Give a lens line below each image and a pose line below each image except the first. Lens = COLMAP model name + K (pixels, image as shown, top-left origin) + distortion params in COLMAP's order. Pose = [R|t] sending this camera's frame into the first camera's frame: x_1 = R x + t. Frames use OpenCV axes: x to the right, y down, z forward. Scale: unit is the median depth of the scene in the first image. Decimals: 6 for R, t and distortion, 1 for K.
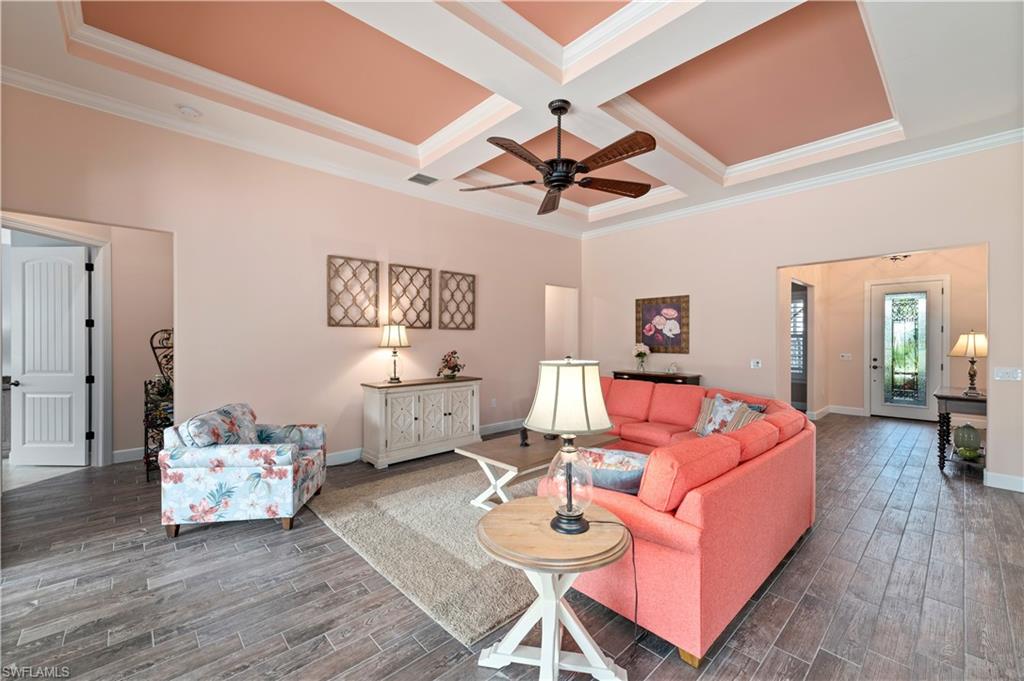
lens RADIAL K [[414.7, 0, 512.5], [0, 414.7, 340.9], [0, 0, 1]] dist [0.003112, 0.000848]
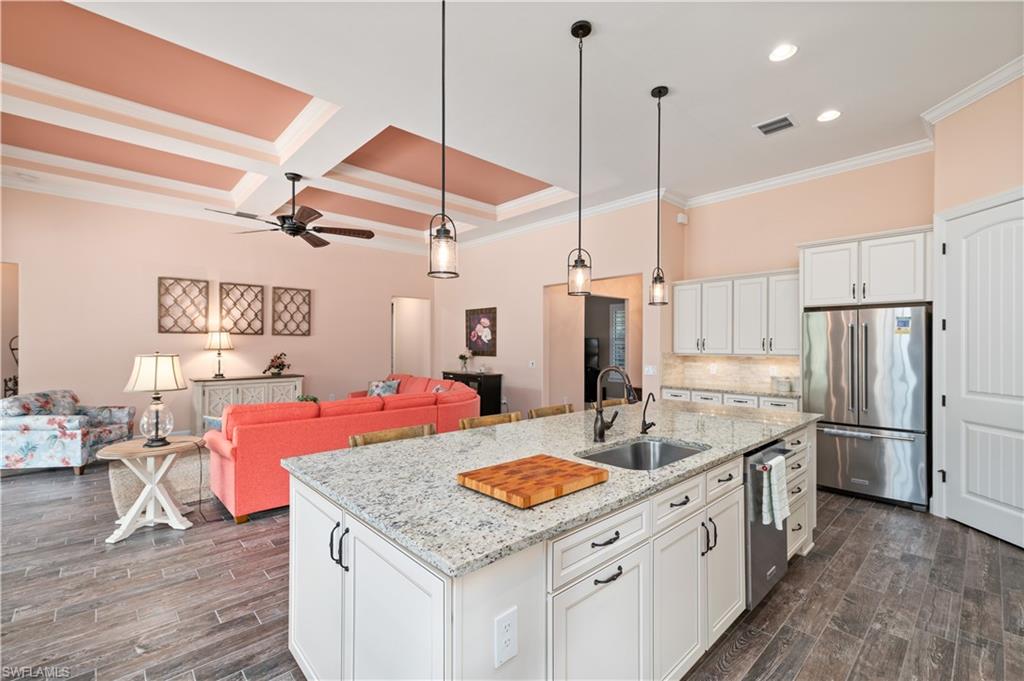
lens RADIAL K [[444.0, 0, 515.4], [0, 444.0, 342.6], [0, 0, 1]] dist [0.000797, -0.000304]
pose [[0.999934, 0.002734, 0.011185, 0.602155], [-0.002629, 0.999952, -0.009429, 0.004157], [-0.011210, 0.009399, 0.999893, -0.352030]]
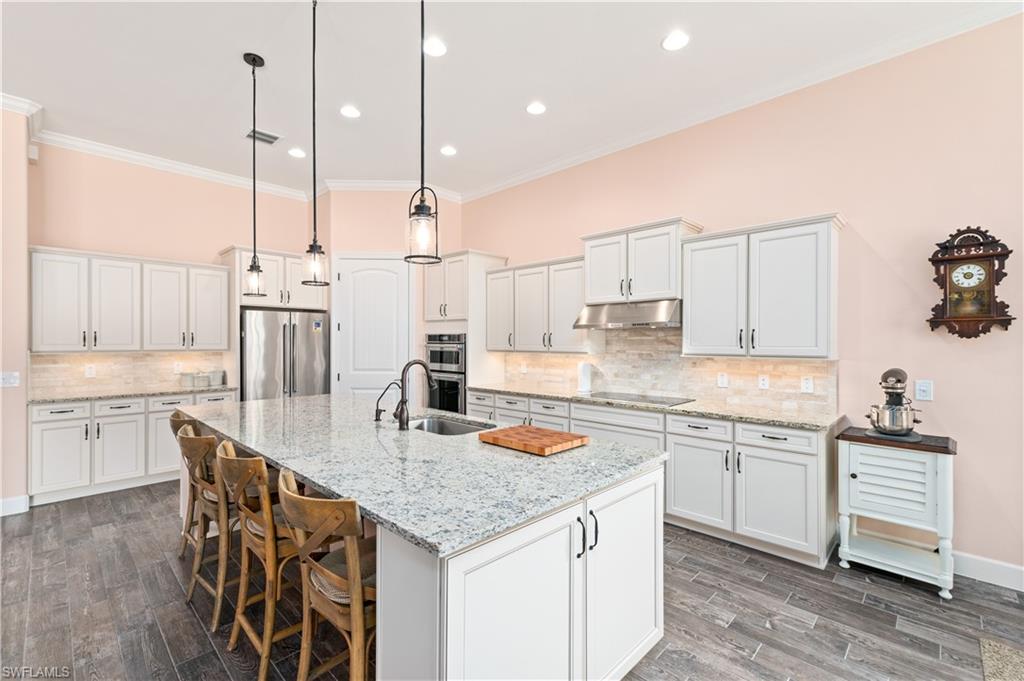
lens RADIAL K [[444.0, 0, 511.1], [0, 444.0, 341.1], [0, 0, 1]] dist [0.000797, -0.000304]
pose [[-0.061698, 0.000152, 0.998095, -0.692970], [-0.000442, 1.000000, -0.000180, -0.005793], [-0.998095, -0.000452, -0.061698, 0.782093]]
